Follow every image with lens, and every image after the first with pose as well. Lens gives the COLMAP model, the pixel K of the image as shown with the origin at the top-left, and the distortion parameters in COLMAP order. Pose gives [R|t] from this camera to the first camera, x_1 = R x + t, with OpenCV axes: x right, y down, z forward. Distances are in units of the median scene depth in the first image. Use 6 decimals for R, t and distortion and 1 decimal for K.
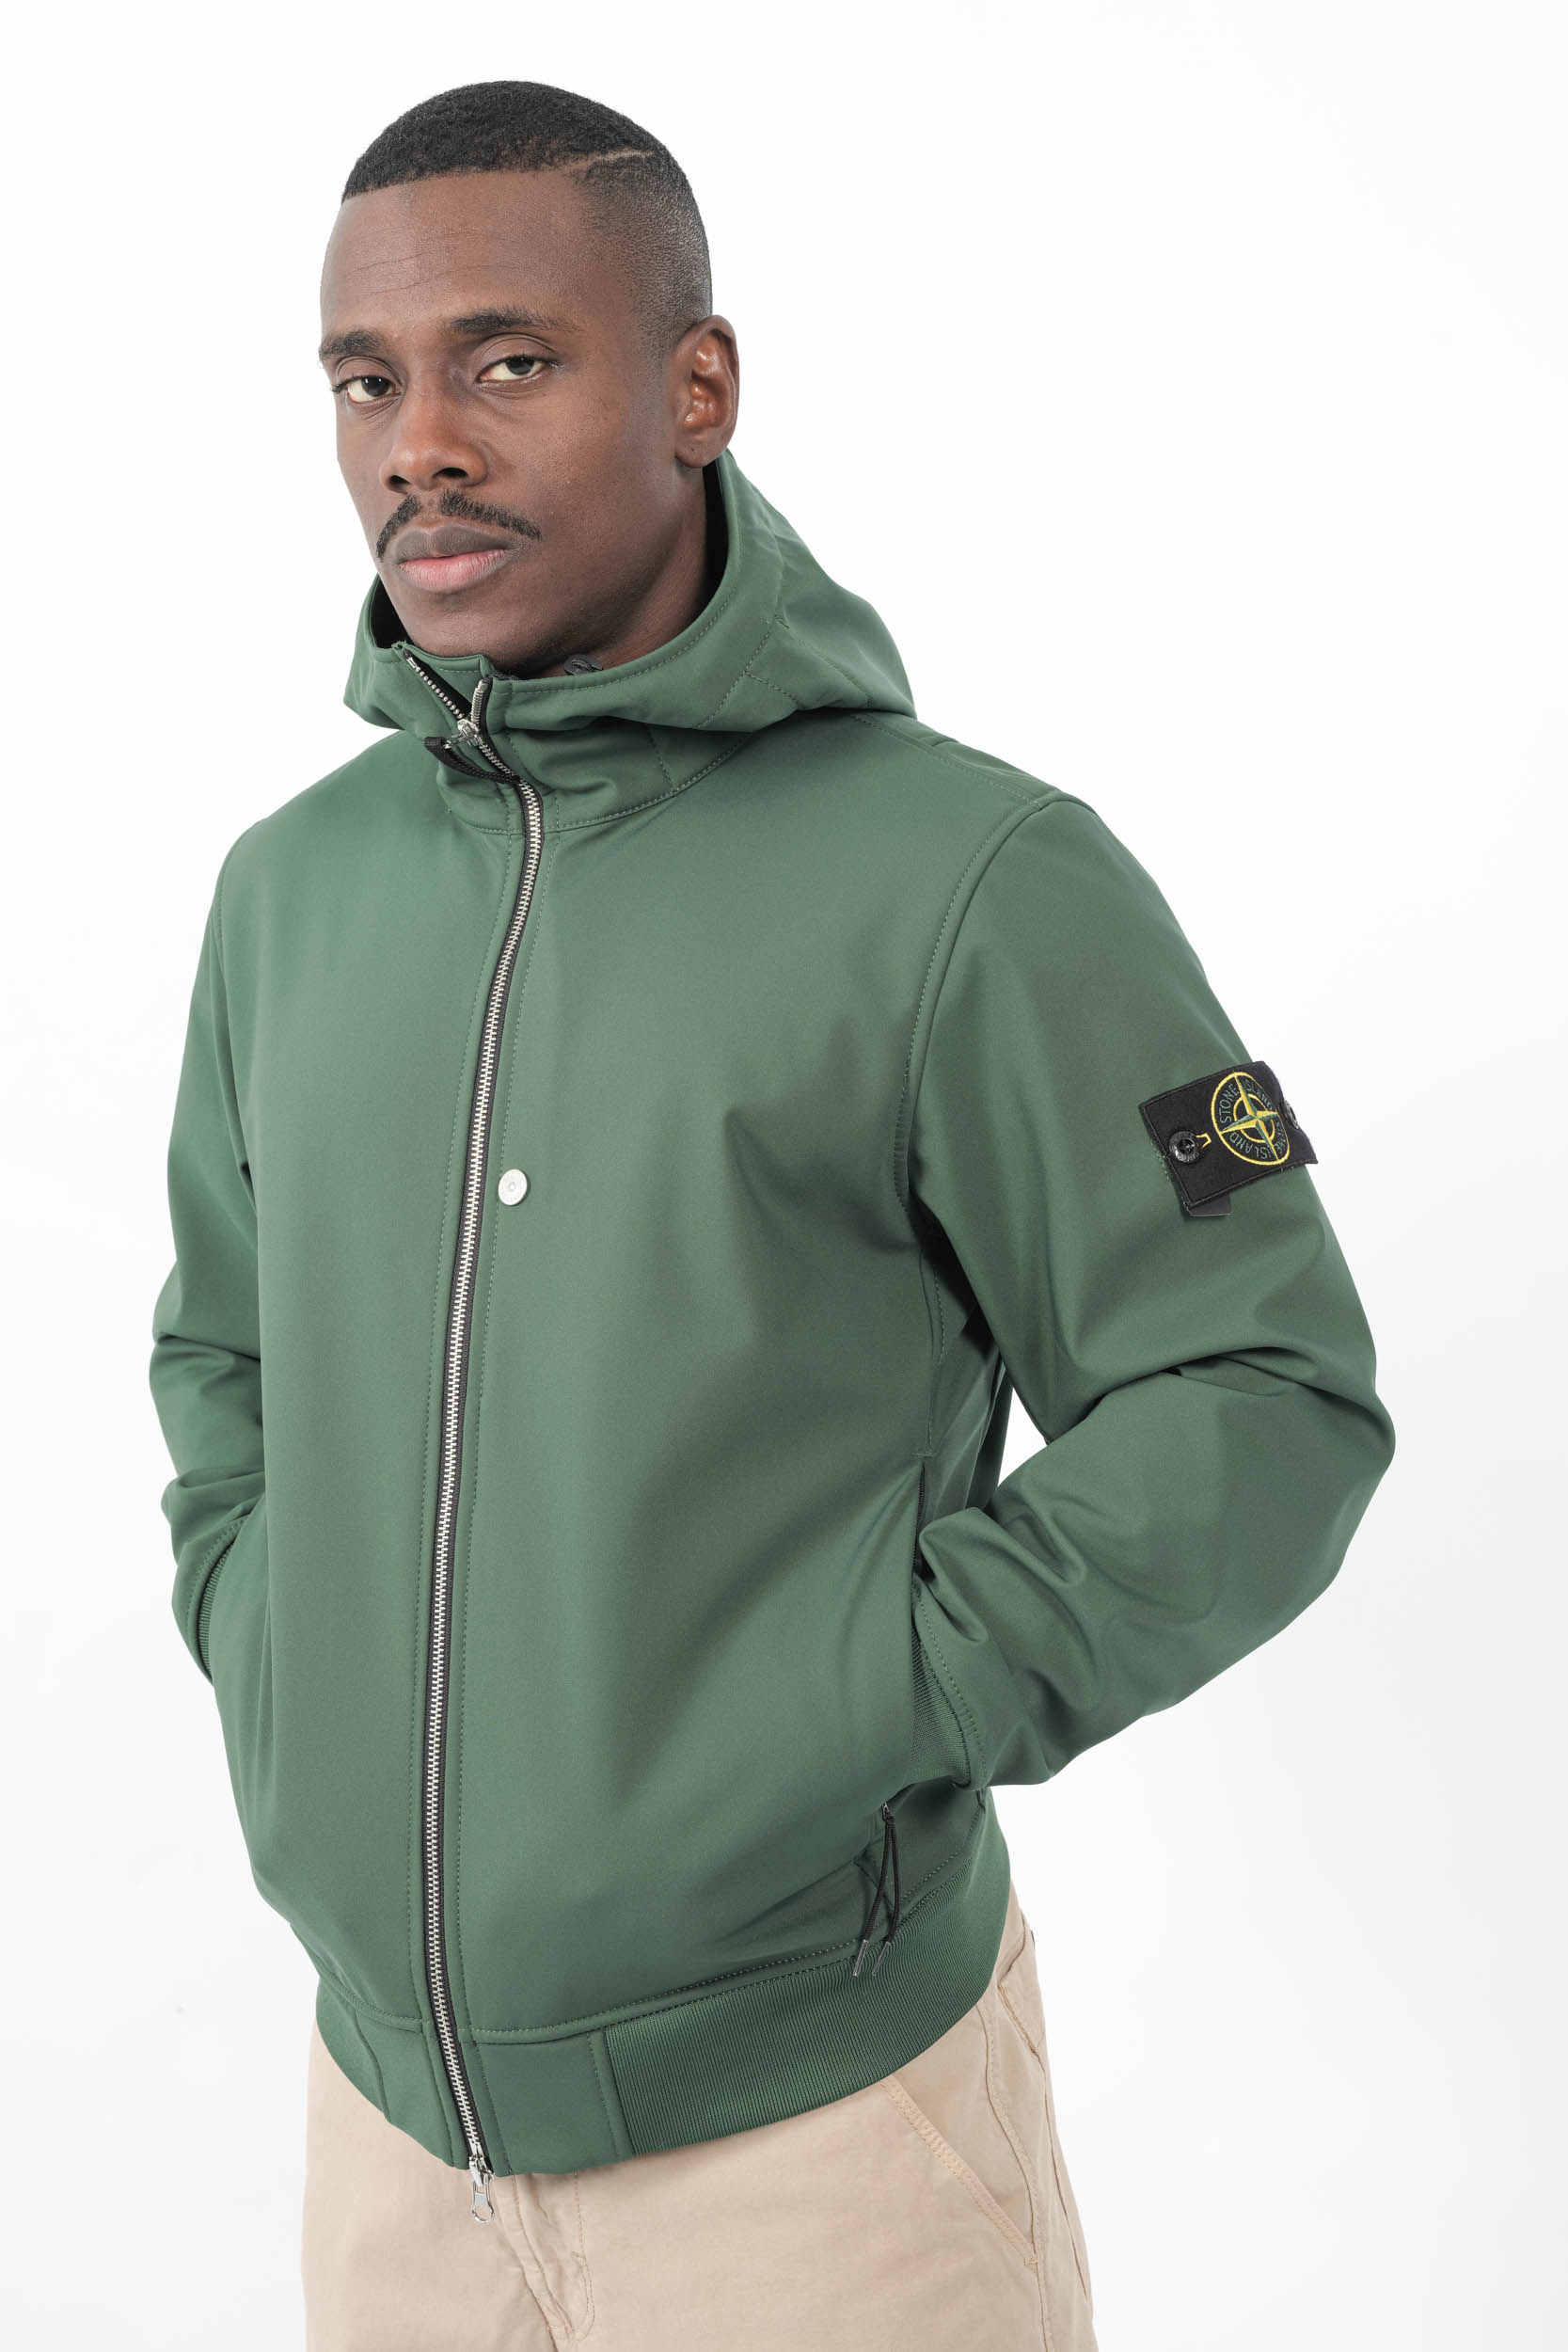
lens RADIAL K [[3416.2, 0, 784.0], [0, 3416.2, 1176.0], [0, 0, 1]] dist [1.140483, -7.122178]
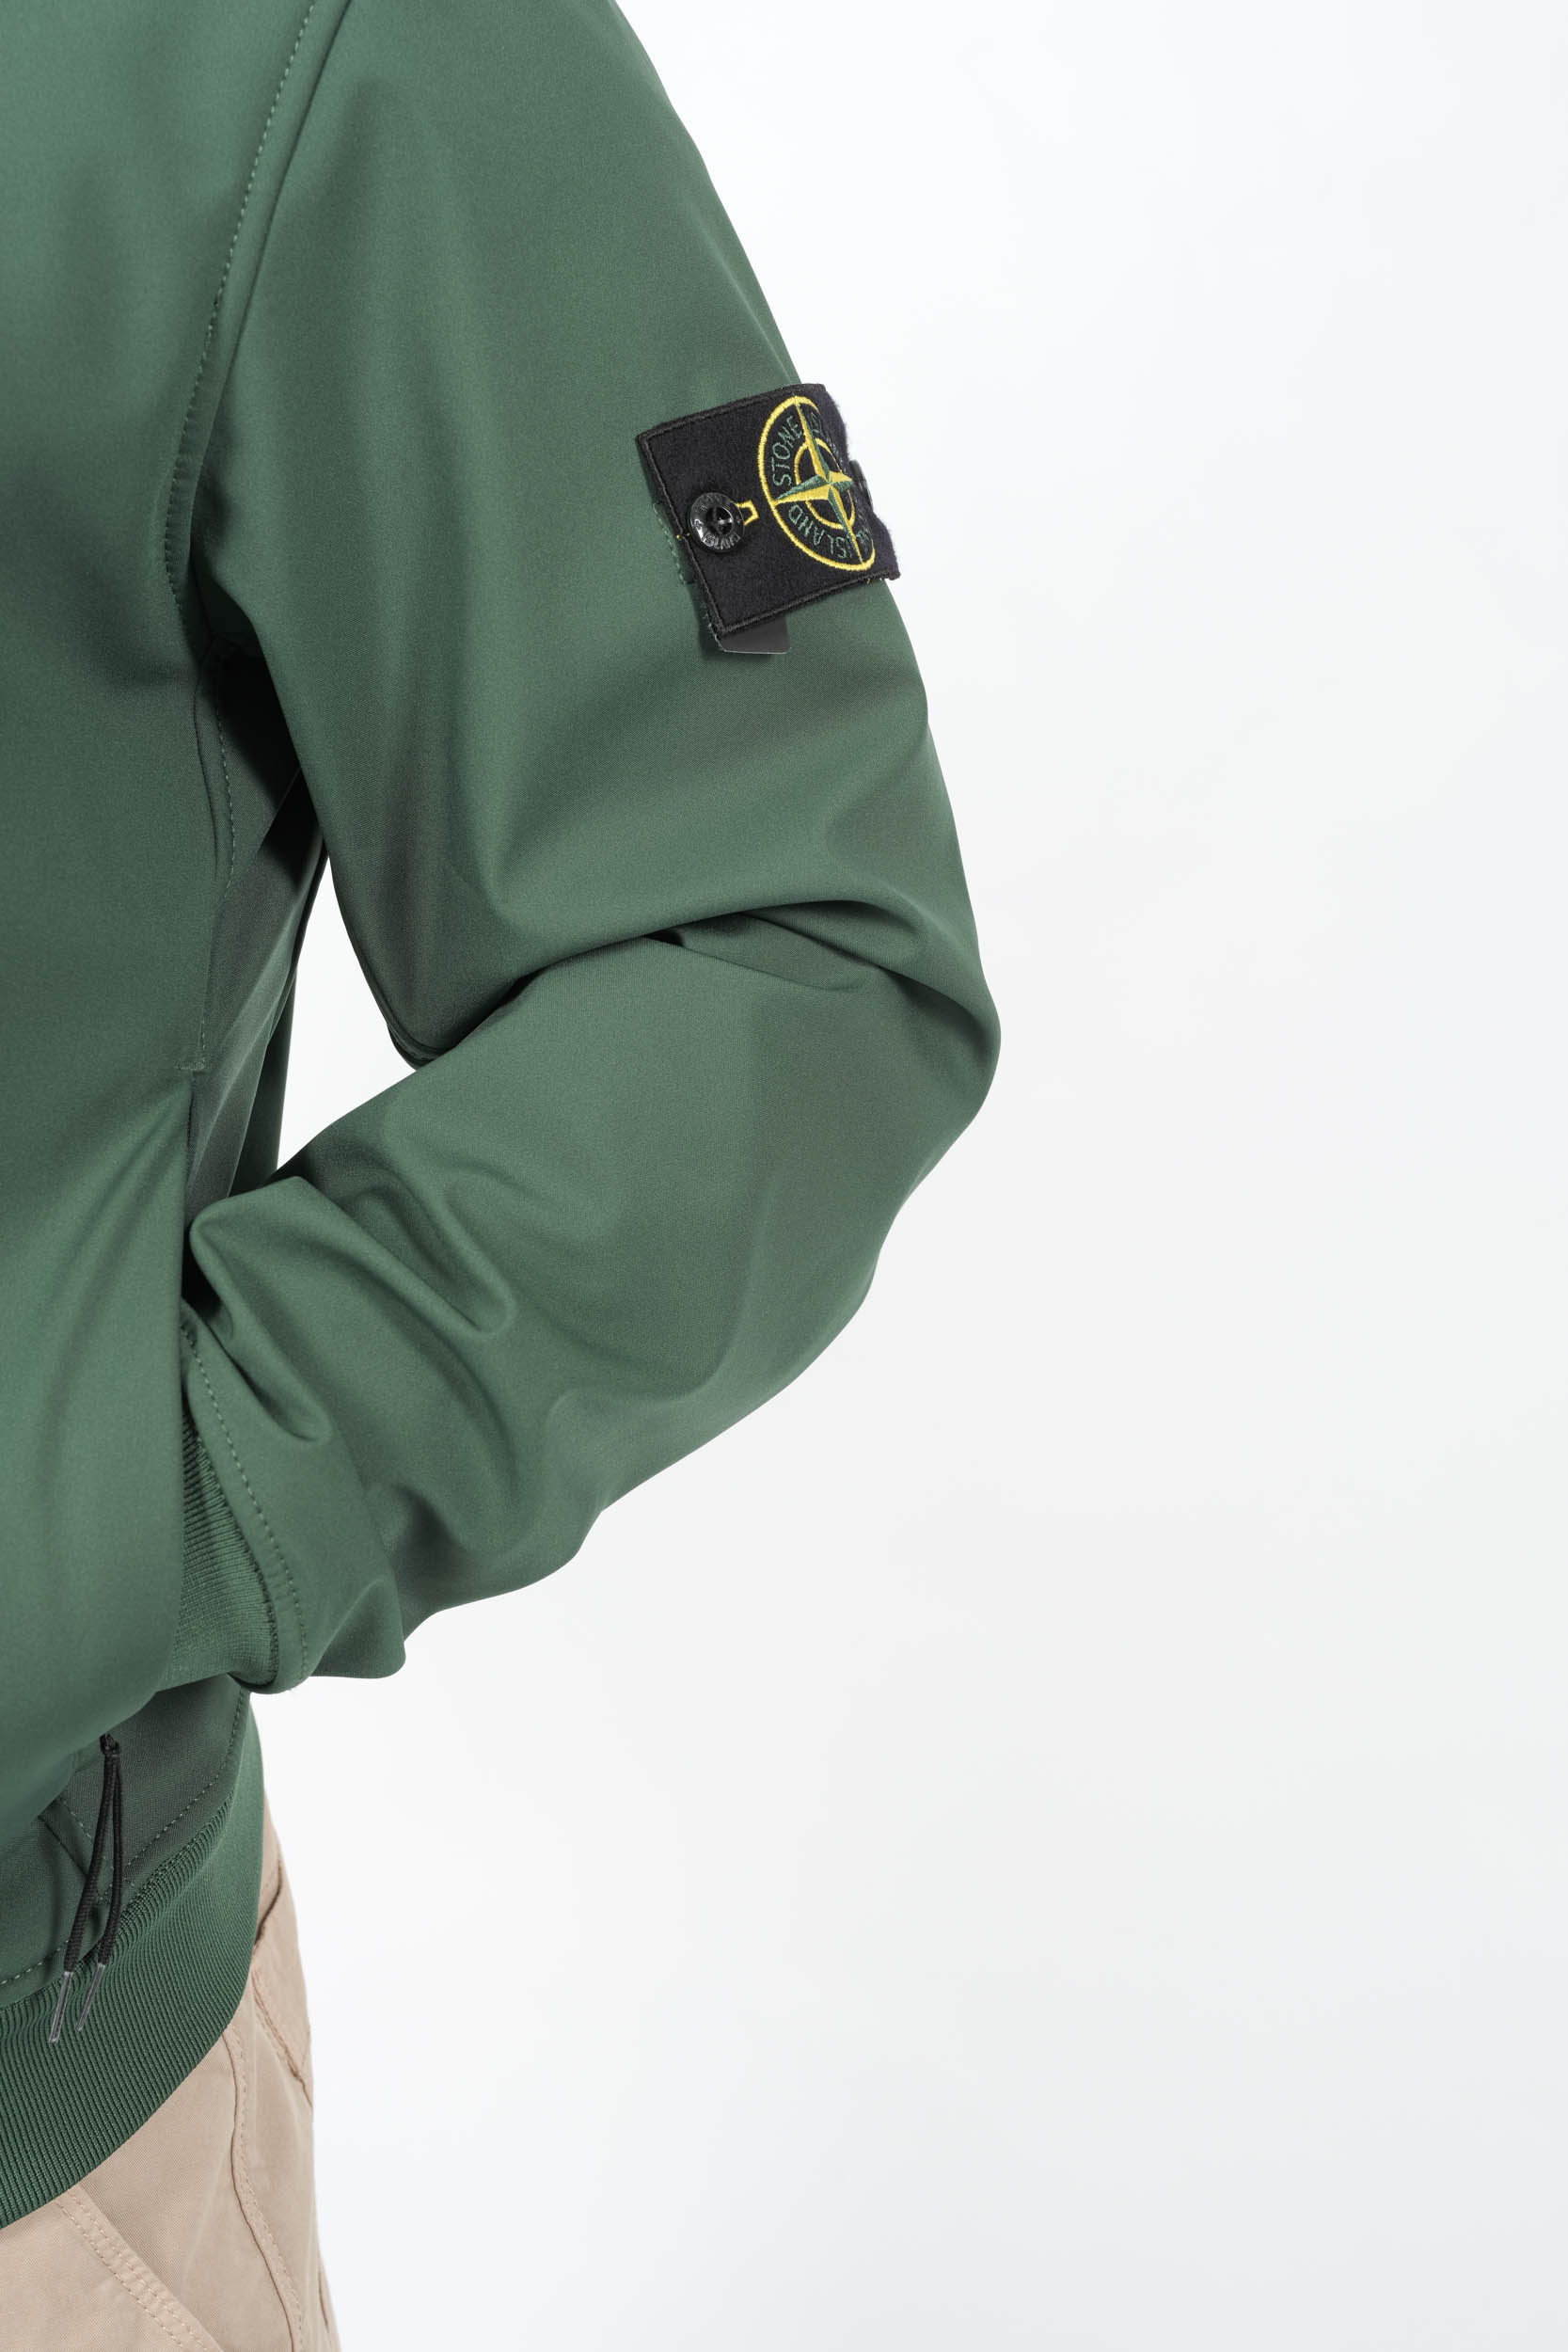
lens RADIAL K [[3751.3, 0, 783.8], [0, 3751.3, 1146.7], [0, 0, 1]] dist [-0.012384, 0.251228]
pose [[0.957185, 0.044477, 0.286040, -0.036682], [-0.081507, 0.989557, 0.118881, 0.017566], [-0.277766, -0.137106, 0.950815, 0.433423]]
